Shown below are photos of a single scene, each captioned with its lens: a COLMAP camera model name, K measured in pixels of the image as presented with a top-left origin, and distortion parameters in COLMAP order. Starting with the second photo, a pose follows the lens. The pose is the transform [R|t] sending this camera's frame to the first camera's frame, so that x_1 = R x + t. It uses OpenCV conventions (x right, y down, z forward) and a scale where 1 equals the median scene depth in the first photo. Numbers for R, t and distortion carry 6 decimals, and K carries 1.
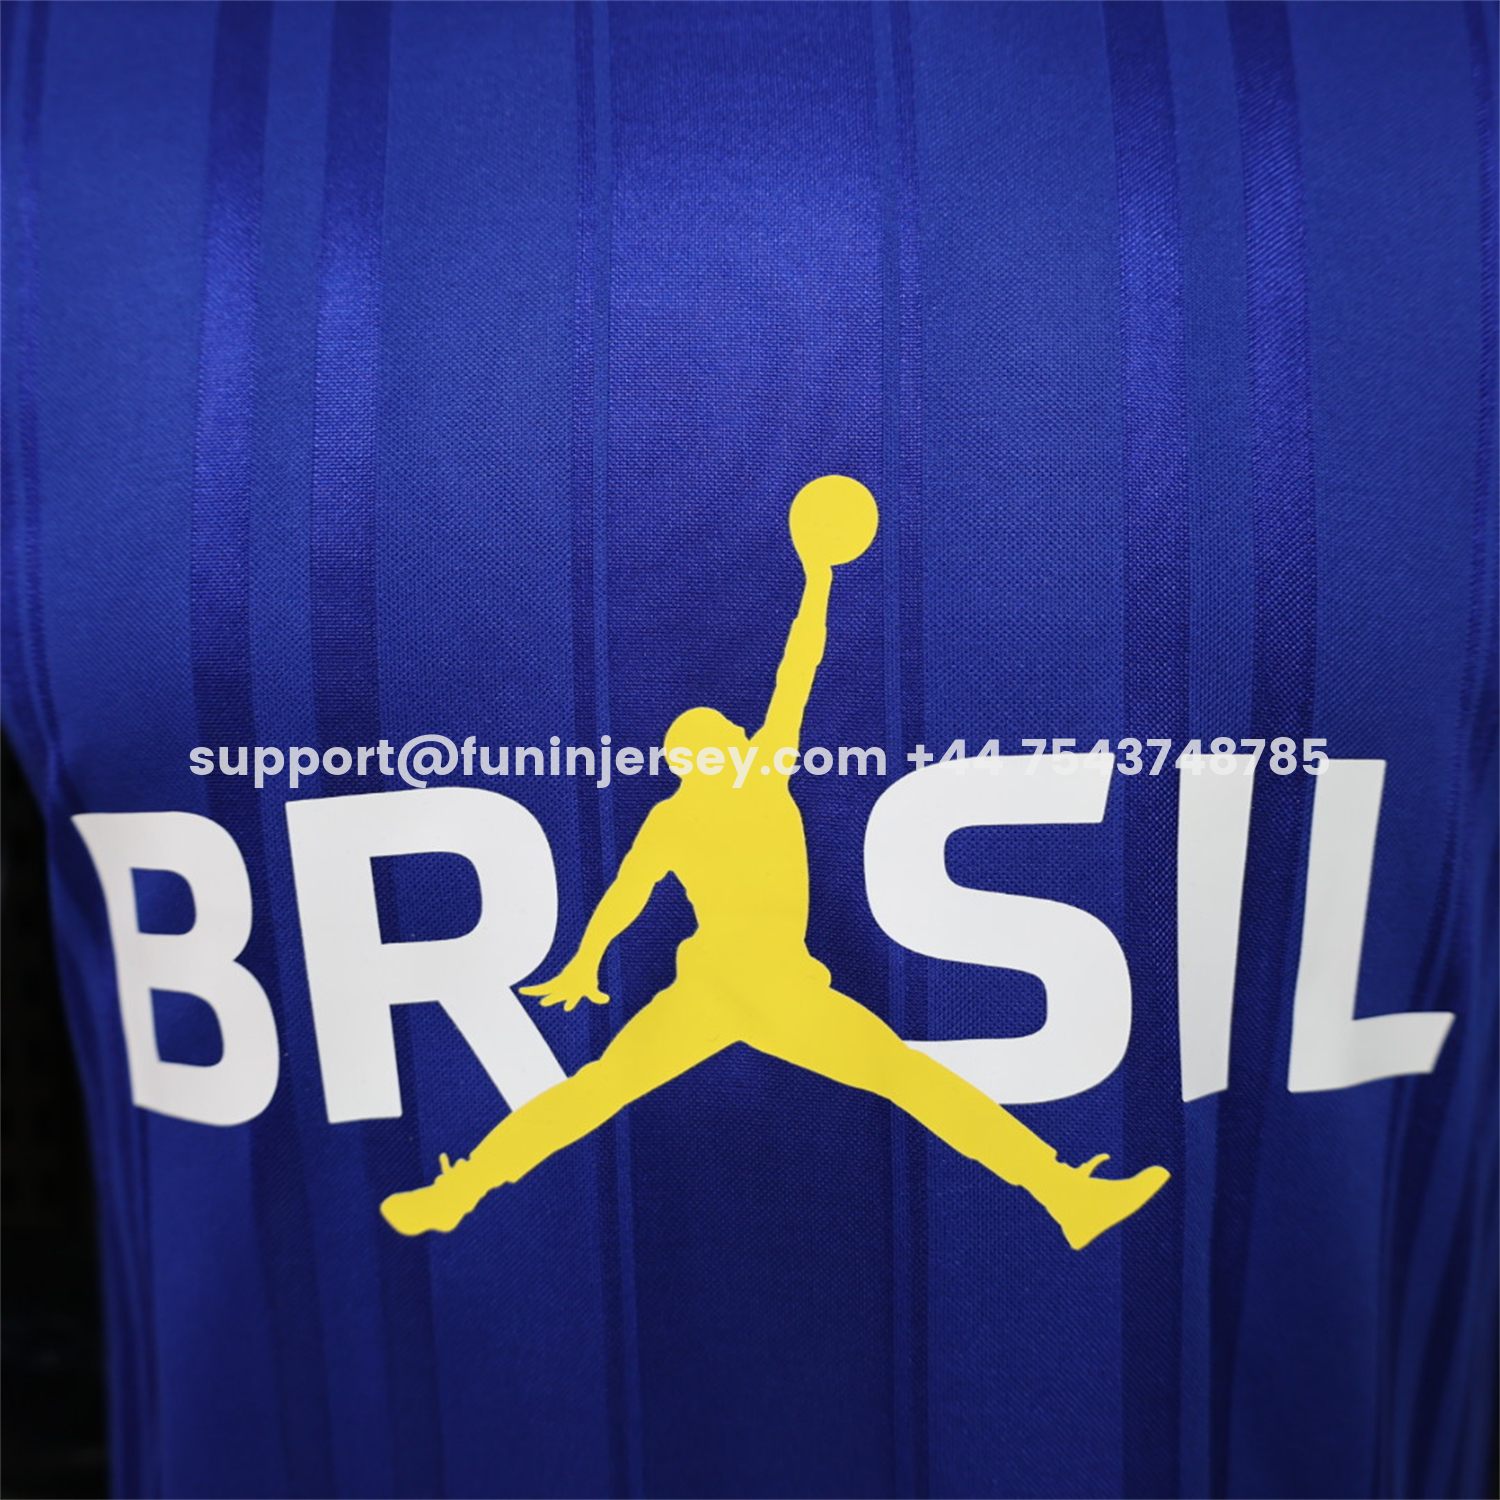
lens RADIAL K [[1417.5, 0, 751.0], [0, 1417.5, 784.6], [0, 0, 1]] dist [-0.076418, 0.011018]
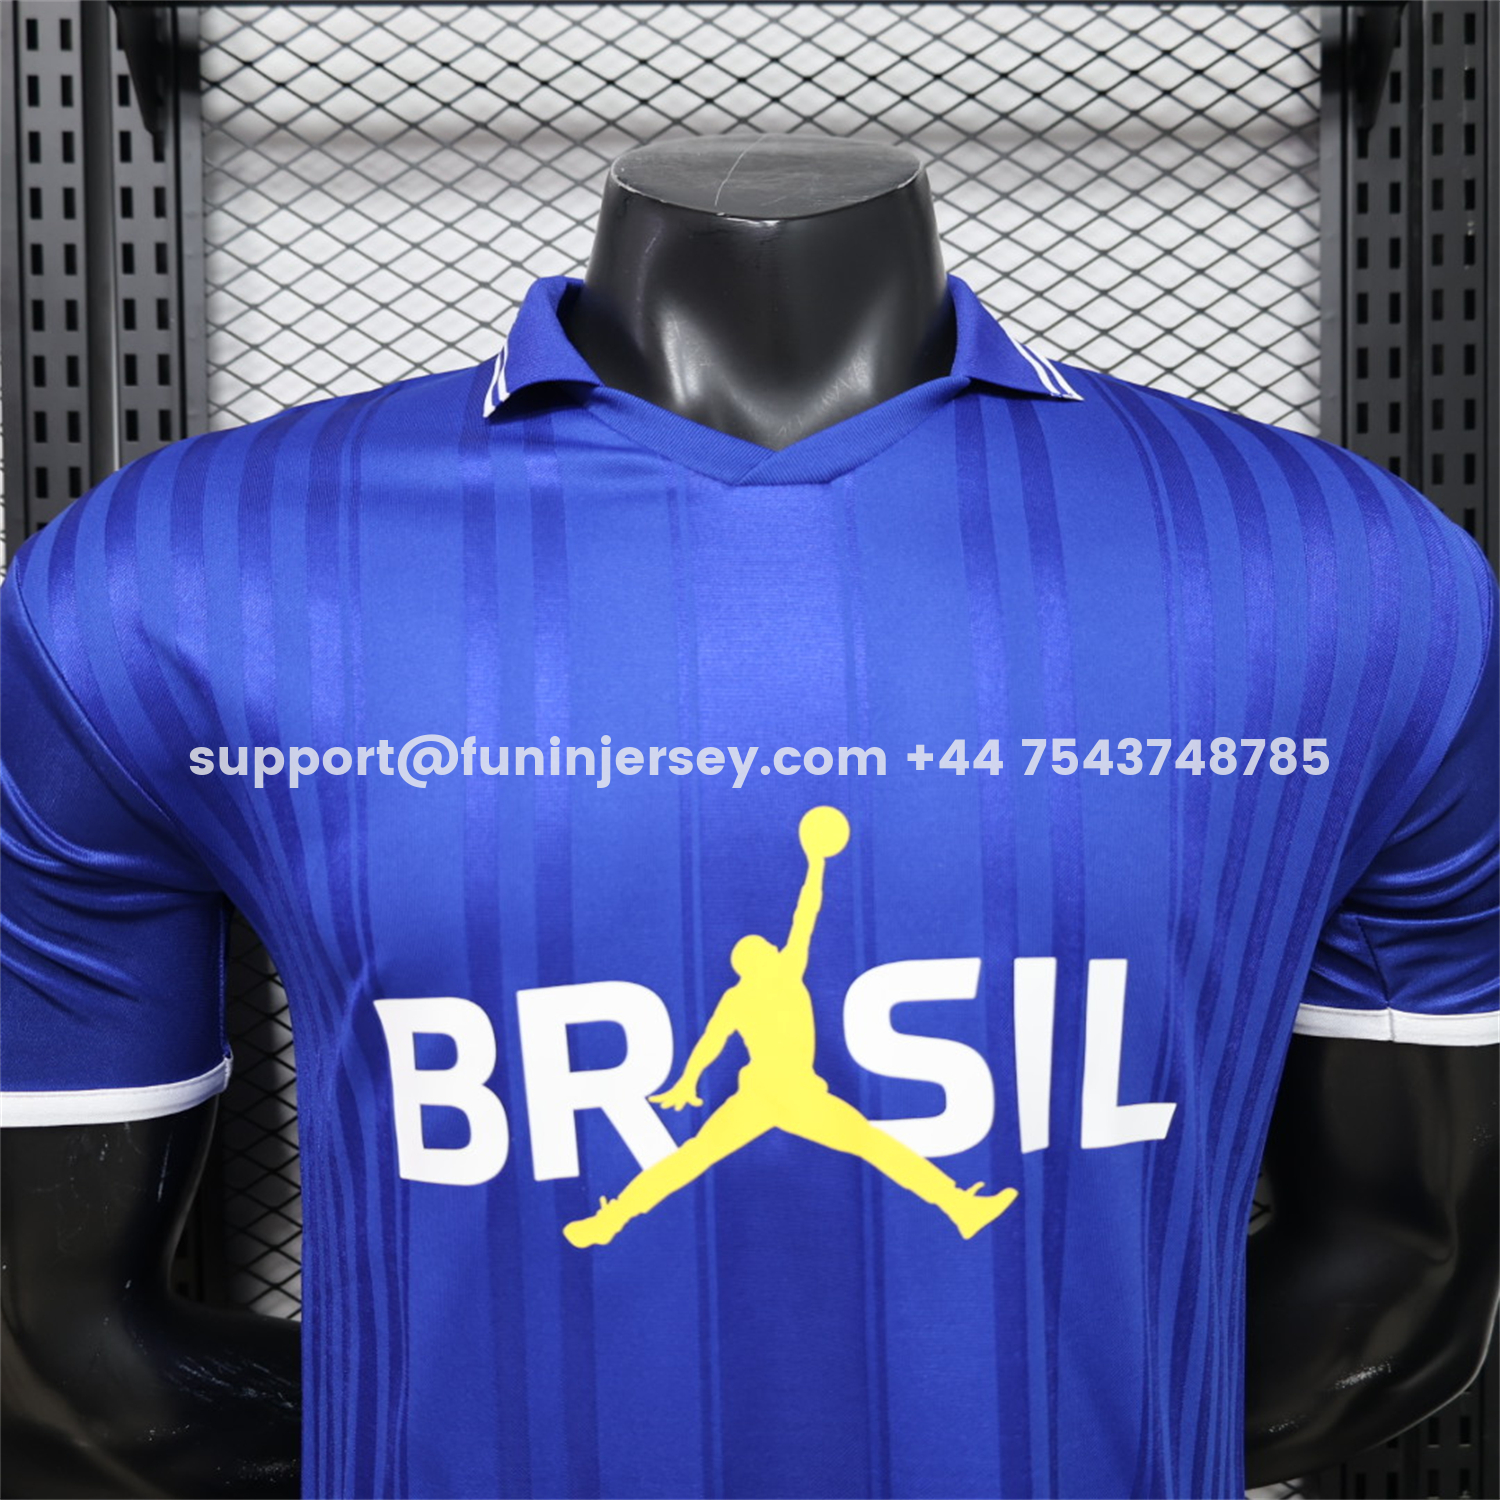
lens RADIAL K [[1417.5, 0, 751.0], [0, 1417.5, 784.6], [0, 0, 1]] dist [-0.076418, 0.011018]
pose [[0.995616, 0.000222, 0.093533, -0.202580], [0.010671, 0.993198, -0.115943, -0.036776], [-0.092923, 0.116433, 0.988842, -0.786453]]
